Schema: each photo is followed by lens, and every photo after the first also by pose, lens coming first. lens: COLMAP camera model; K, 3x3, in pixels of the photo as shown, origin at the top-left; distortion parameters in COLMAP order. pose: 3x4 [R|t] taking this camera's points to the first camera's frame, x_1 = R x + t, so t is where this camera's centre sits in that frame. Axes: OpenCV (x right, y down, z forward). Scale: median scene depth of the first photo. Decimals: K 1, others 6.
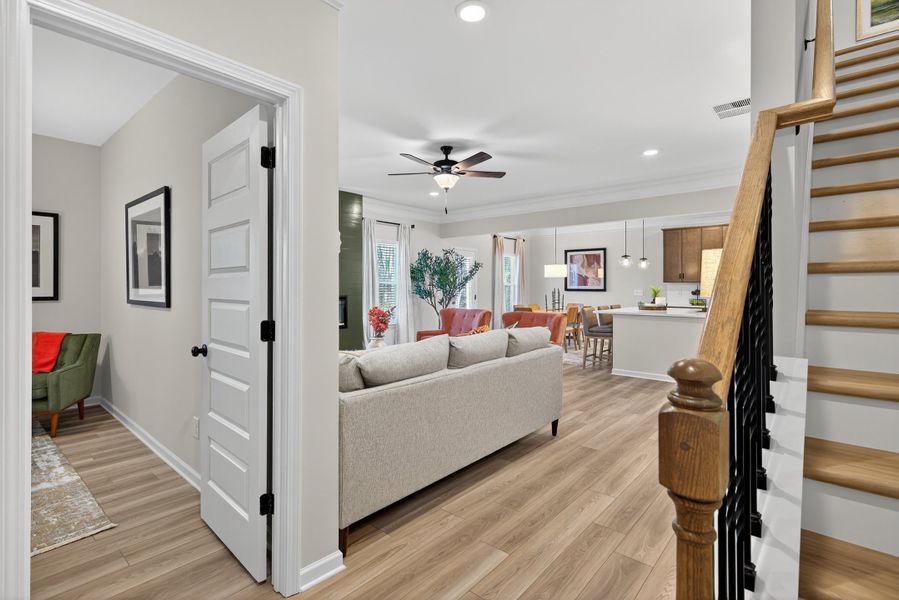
lens RADIAL K [[425.9, 0, 434.4], [0, 425.9, 289.8], [0, 0, 1]] dist [0.002079, 0.000174]
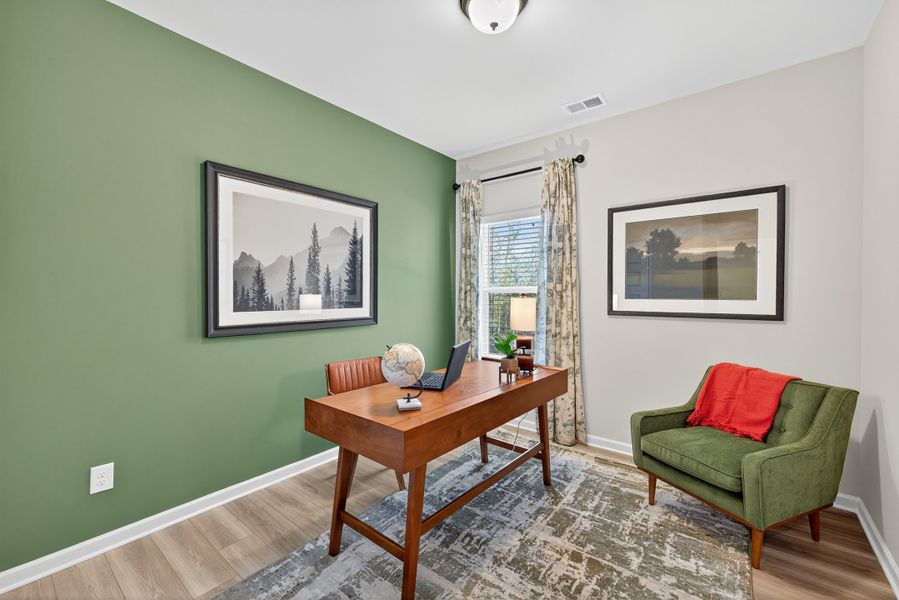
lens RADIAL K [[378.3, 0, 449.4], [0, 378.3, 301.0], [0, 0, 1]] dist [0.002426, 0.000512]
pose [[0.064135, 0.001351, -0.997940, -0.385328], [-0.010976, 0.999940, 0.000648, -0.000137], [0.997881, 0.010912, 0.064146, 0.515698]]
